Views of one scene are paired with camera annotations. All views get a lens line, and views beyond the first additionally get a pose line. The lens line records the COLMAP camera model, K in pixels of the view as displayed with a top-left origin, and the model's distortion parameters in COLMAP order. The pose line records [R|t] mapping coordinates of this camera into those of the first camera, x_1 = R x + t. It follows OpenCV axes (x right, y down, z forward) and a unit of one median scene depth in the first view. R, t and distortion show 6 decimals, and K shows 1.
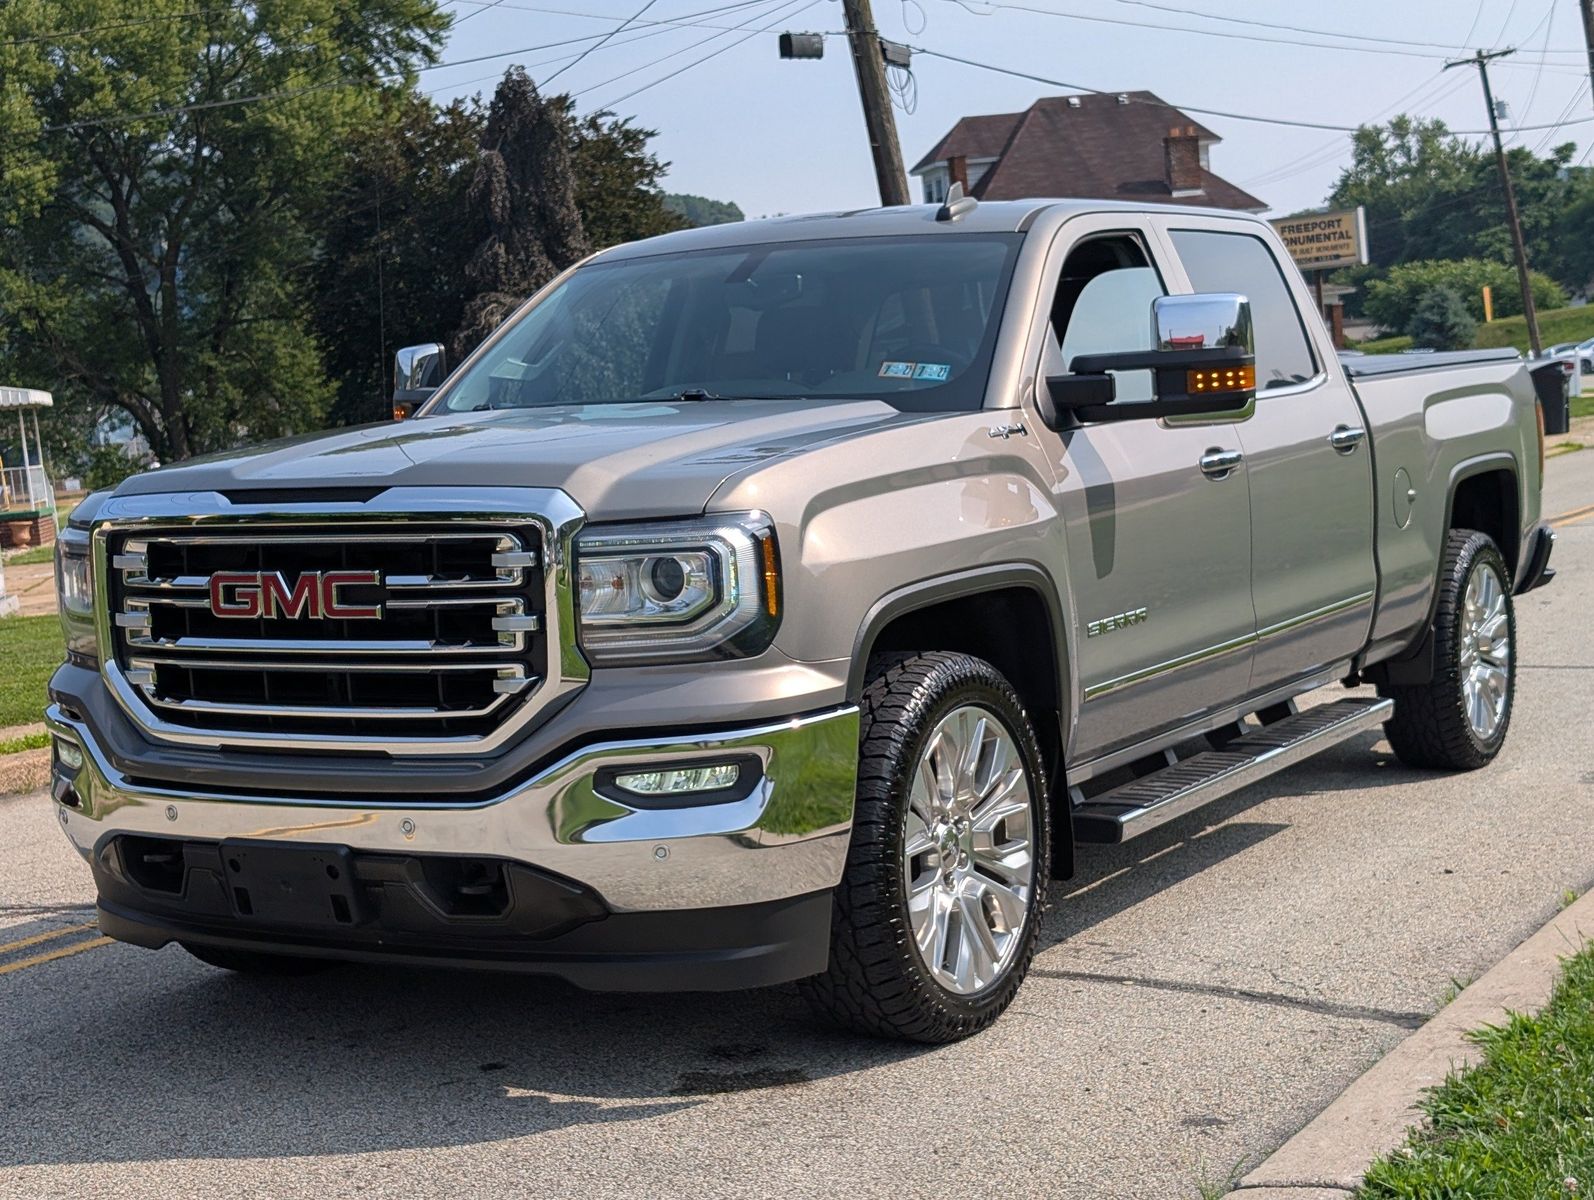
lens RADIAL K [[2516.5, 0, 761.8], [0, 2516.5, 660.3], [0, 0, 1]] dist [0.027552, 0.049578]
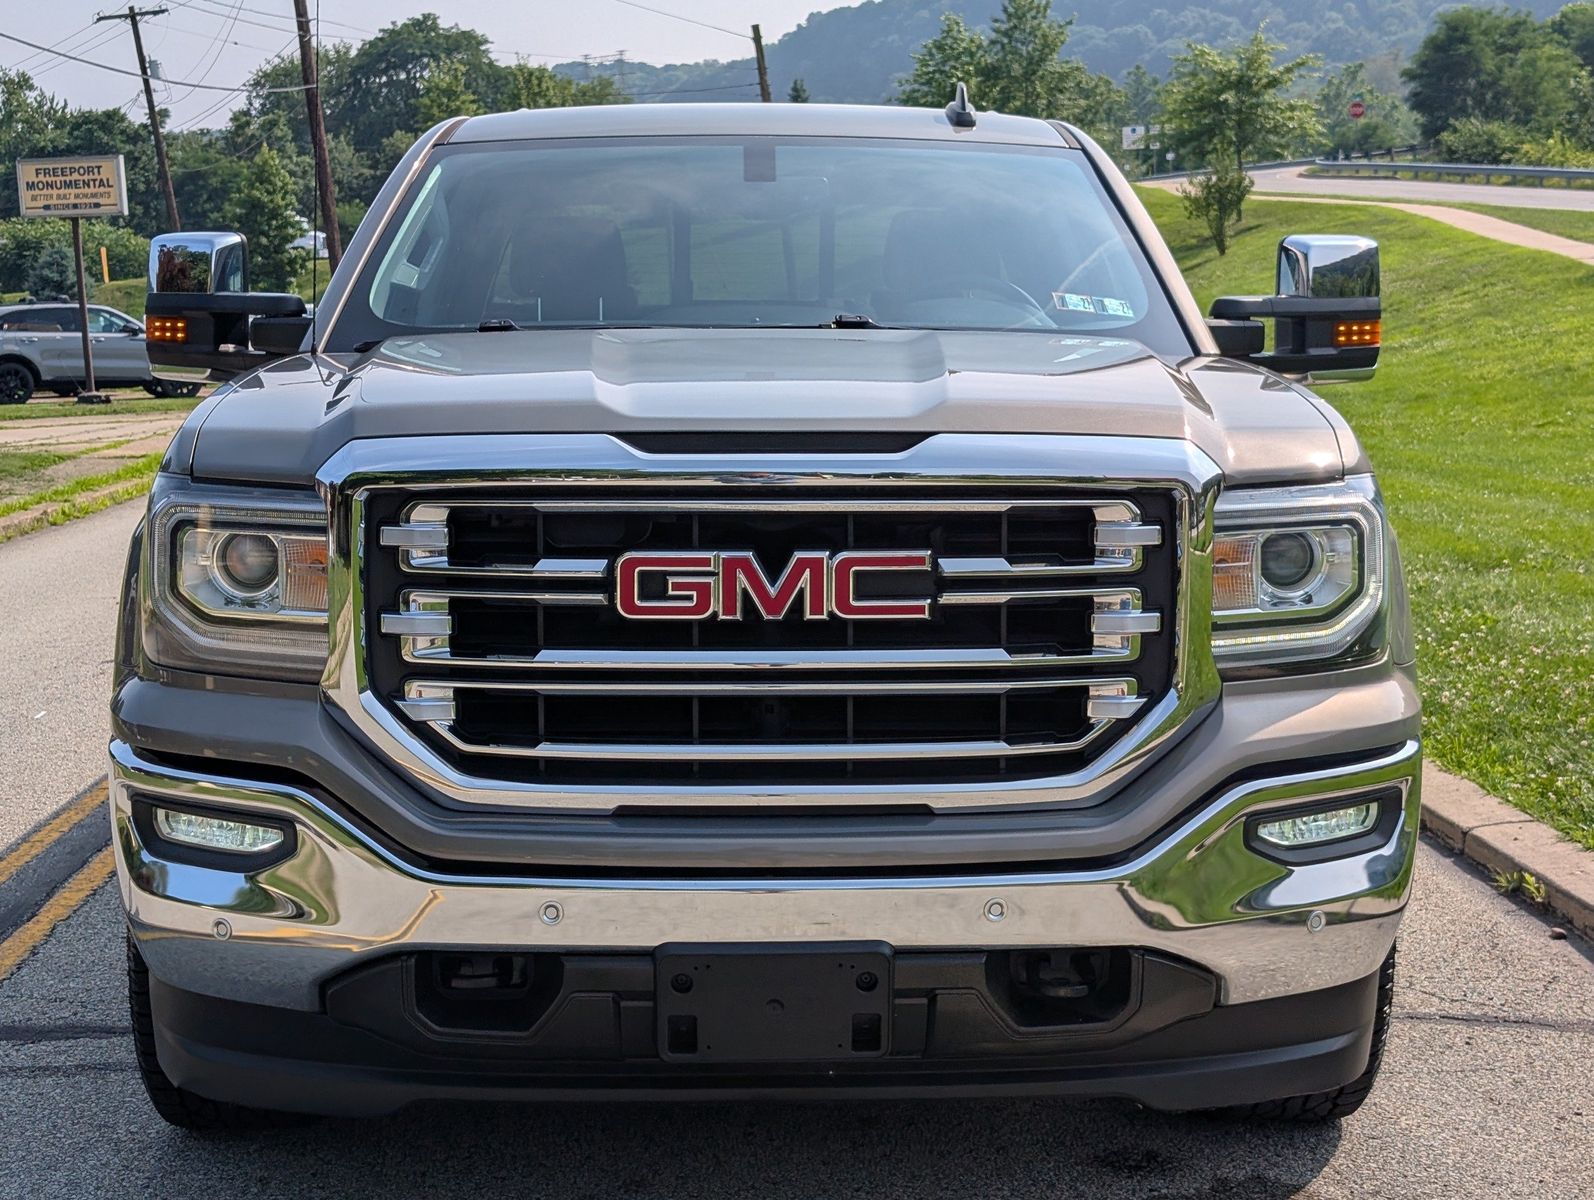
lens RADIAL K [[2541.0, 0, 797.0], [0, 2541.0, 600.0], [0, 0, 1]] dist [0.222613, -0.966499]
pose [[0.849386, -0.010218, 0.527673, -0.517712], [0.015766, 0.999858, -0.006018, -0.016663], [-0.527537, 0.013431, 0.849426, 0.376905]]
